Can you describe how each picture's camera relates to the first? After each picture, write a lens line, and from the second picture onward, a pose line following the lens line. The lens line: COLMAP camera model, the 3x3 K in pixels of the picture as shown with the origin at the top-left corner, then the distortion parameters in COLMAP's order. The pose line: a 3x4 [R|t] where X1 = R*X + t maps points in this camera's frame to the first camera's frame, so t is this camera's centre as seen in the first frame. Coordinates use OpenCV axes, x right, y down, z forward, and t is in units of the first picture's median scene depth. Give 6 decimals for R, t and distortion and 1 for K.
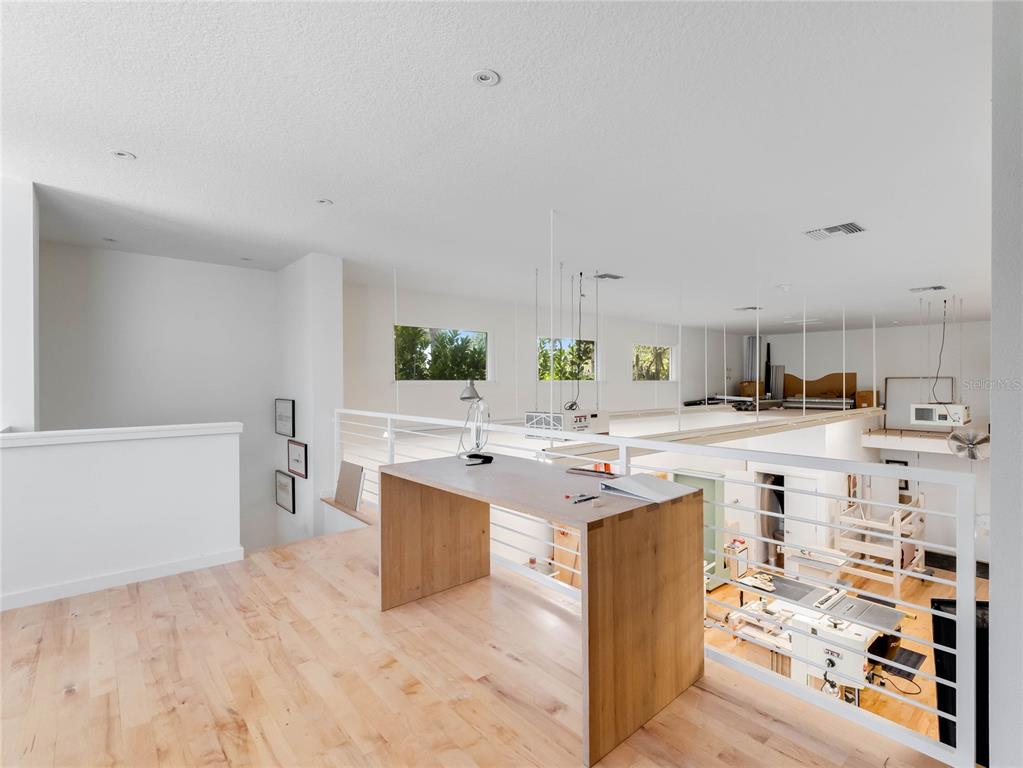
lens RADIAL K [[489.2, 0, 513.2], [0, 489.2, 382.0], [0, 0, 1]] dist [-0.003672, -0.000232]
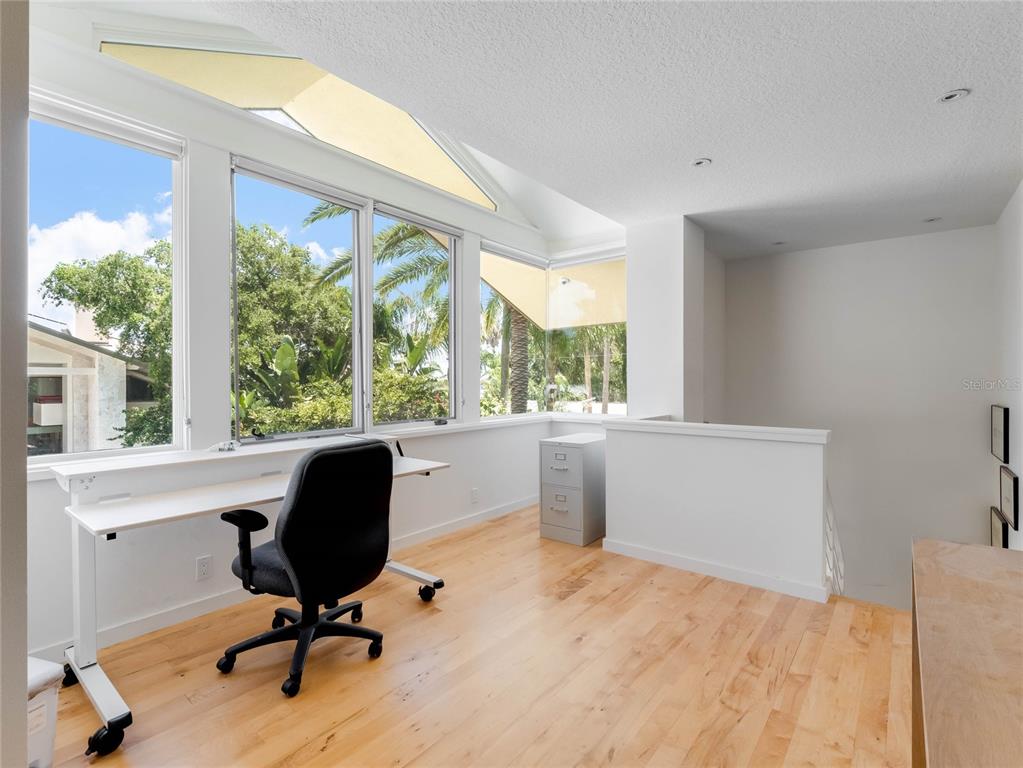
lens RADIAL K [[489.2, 0, 512.9], [0, 489.2, 386.6], [0, 0, 1]] dist [-0.003672, -0.000232]
pose [[0.181332, 0.012064, -0.983348, 0.168927], [0.000480, 0.999924, 0.012356, -0.001744], [0.983422, -0.002712, 0.181312, 0.440328]]
